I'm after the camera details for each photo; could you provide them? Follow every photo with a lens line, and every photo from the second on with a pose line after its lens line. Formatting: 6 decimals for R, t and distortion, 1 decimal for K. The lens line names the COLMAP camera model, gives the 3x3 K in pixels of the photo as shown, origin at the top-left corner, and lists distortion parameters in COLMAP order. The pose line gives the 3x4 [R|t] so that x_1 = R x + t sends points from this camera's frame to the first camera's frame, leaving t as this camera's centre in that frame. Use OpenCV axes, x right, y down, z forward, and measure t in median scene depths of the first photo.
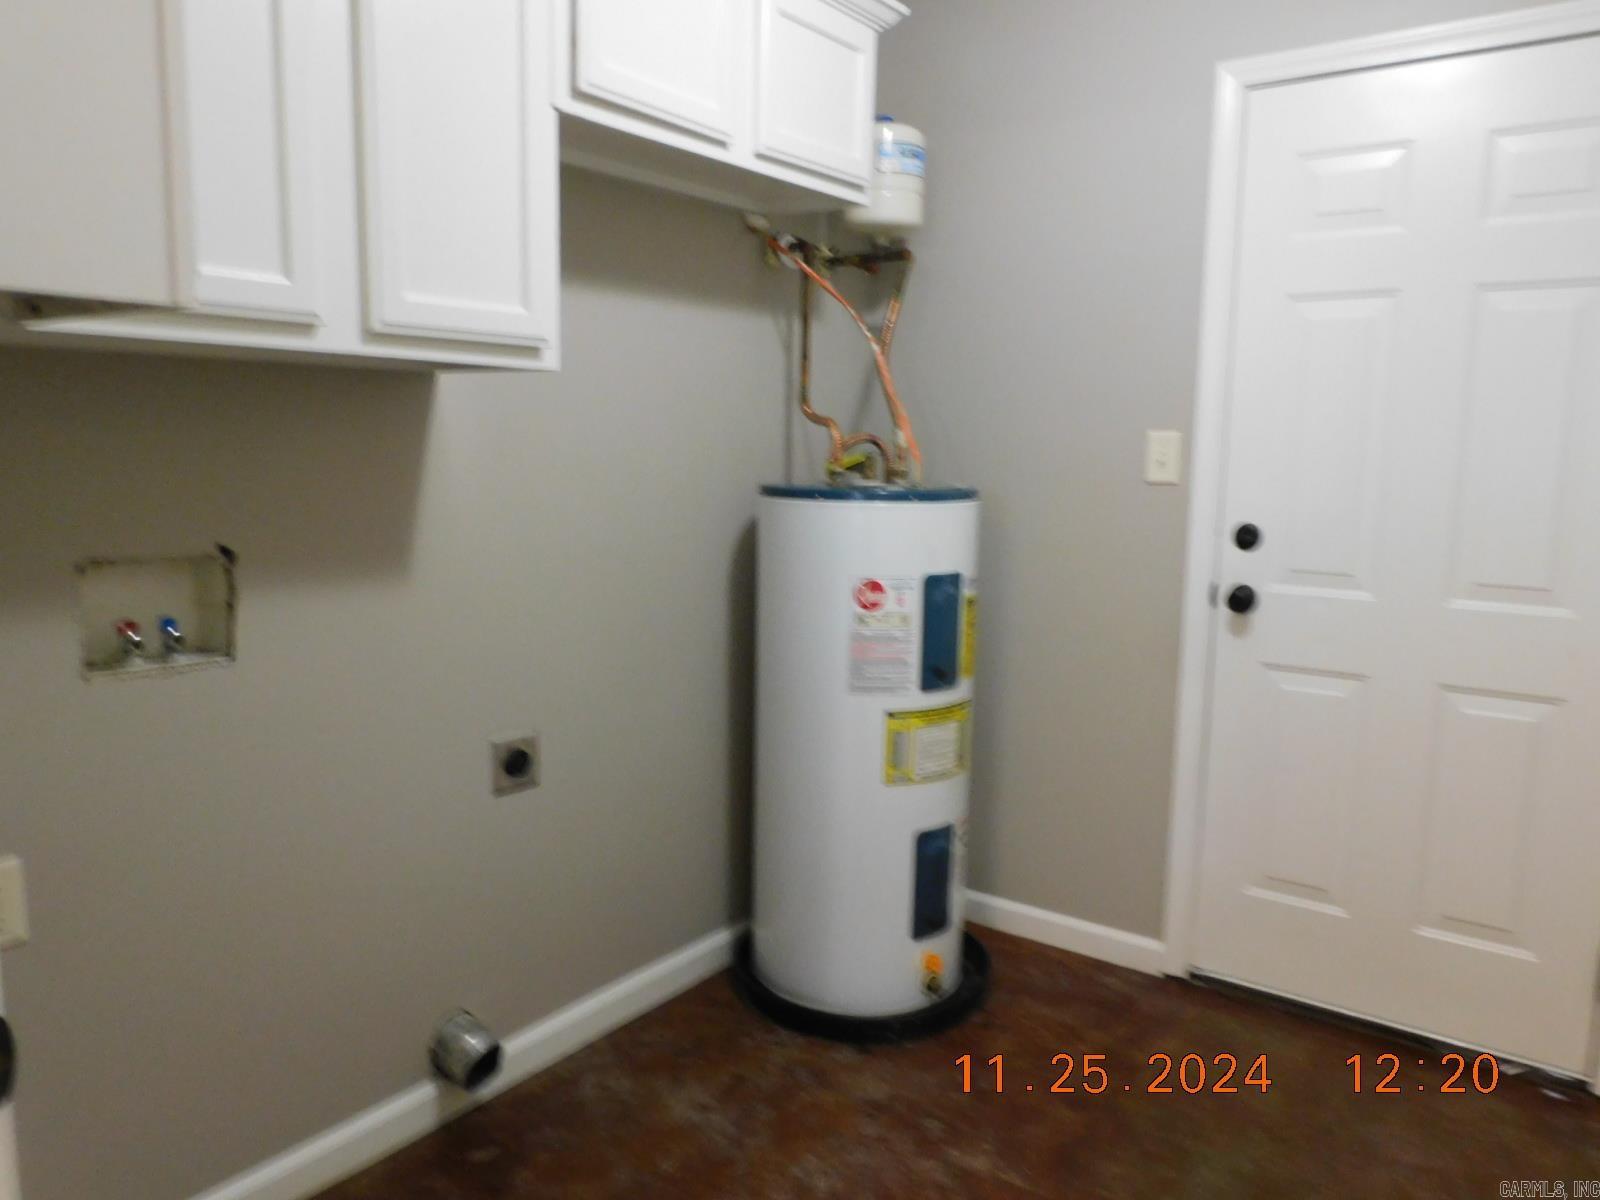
lens RADIAL K [[1141.3, 0, 800.0], [0, 1141.3, 600.0], [0, 0, 1]] dist [-0.003399, 0.001346]
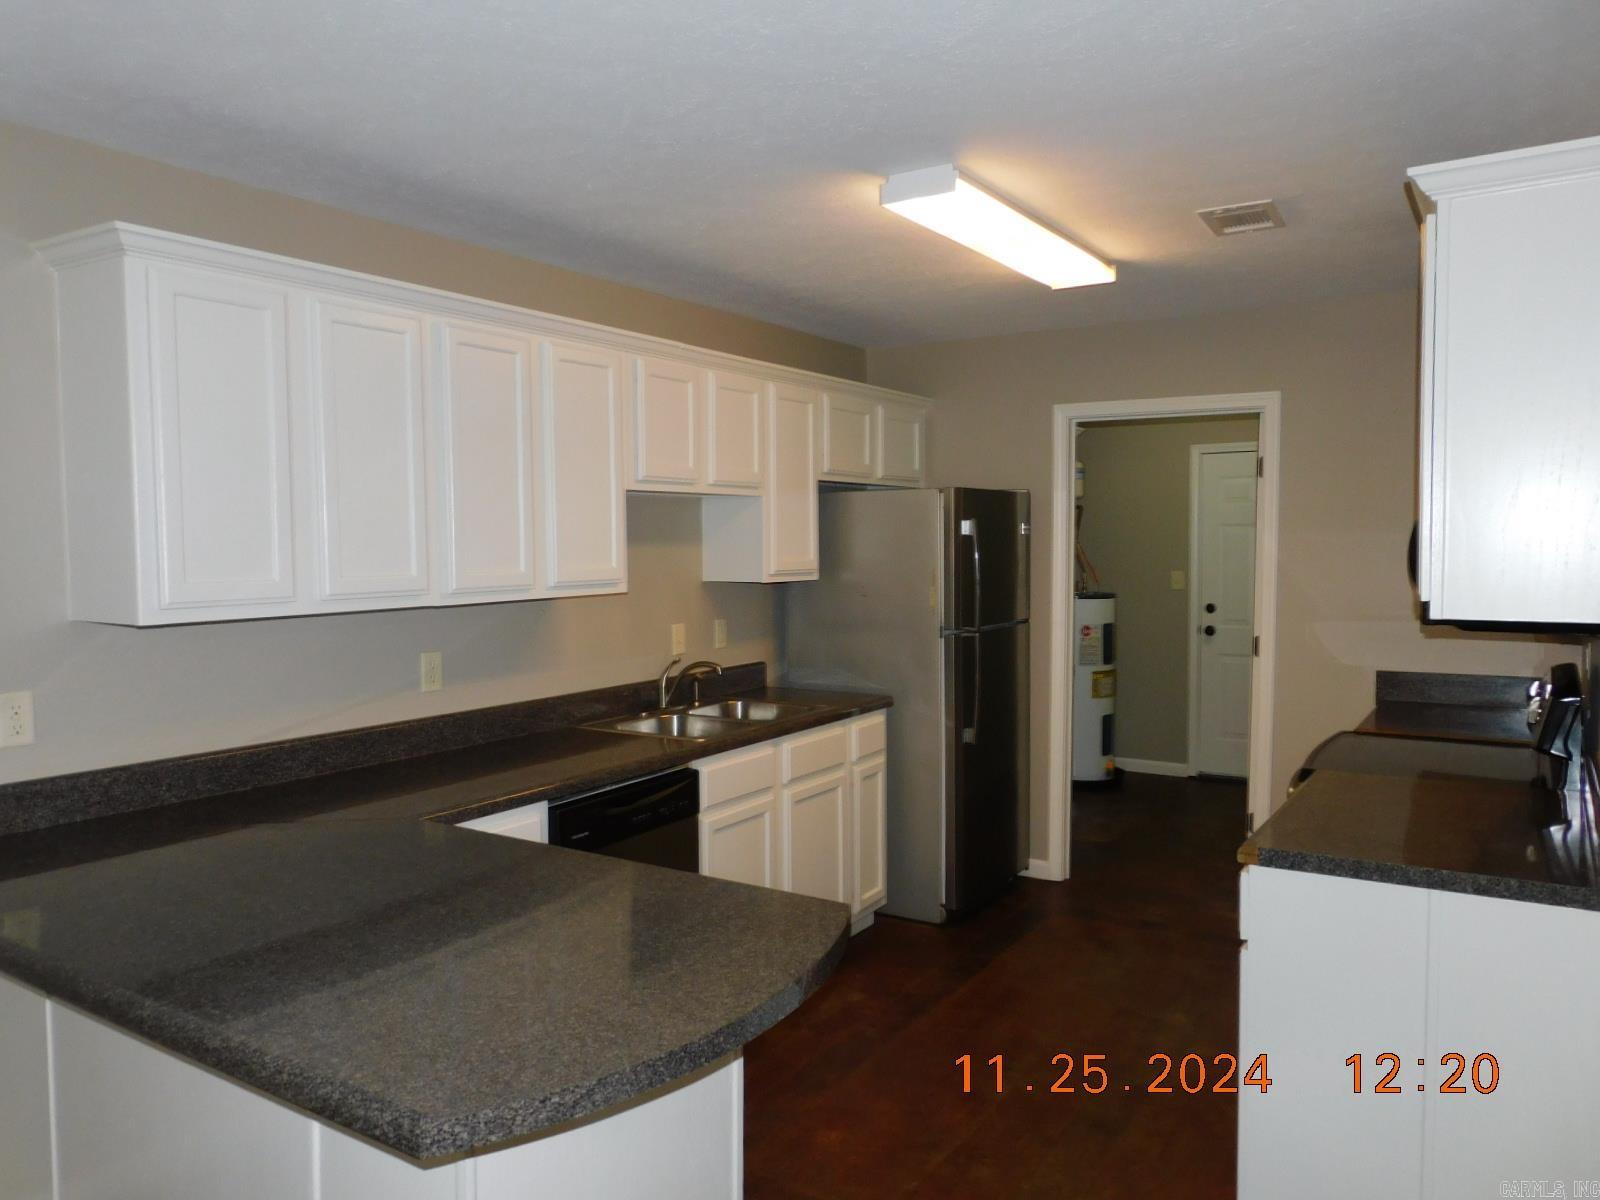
lens RADIAL K [[1141.3, 0, 800.0], [0, 1141.3, 600.0], [0, 0, 1]] dist [-0.003399, 0.001346]
pose [[0.998680, -0.025414, 0.044639, -0.753412], [0.029259, 0.995718, -0.087695, 0.142822], [-0.042219, 0.088886, 0.995147, -1.782504]]
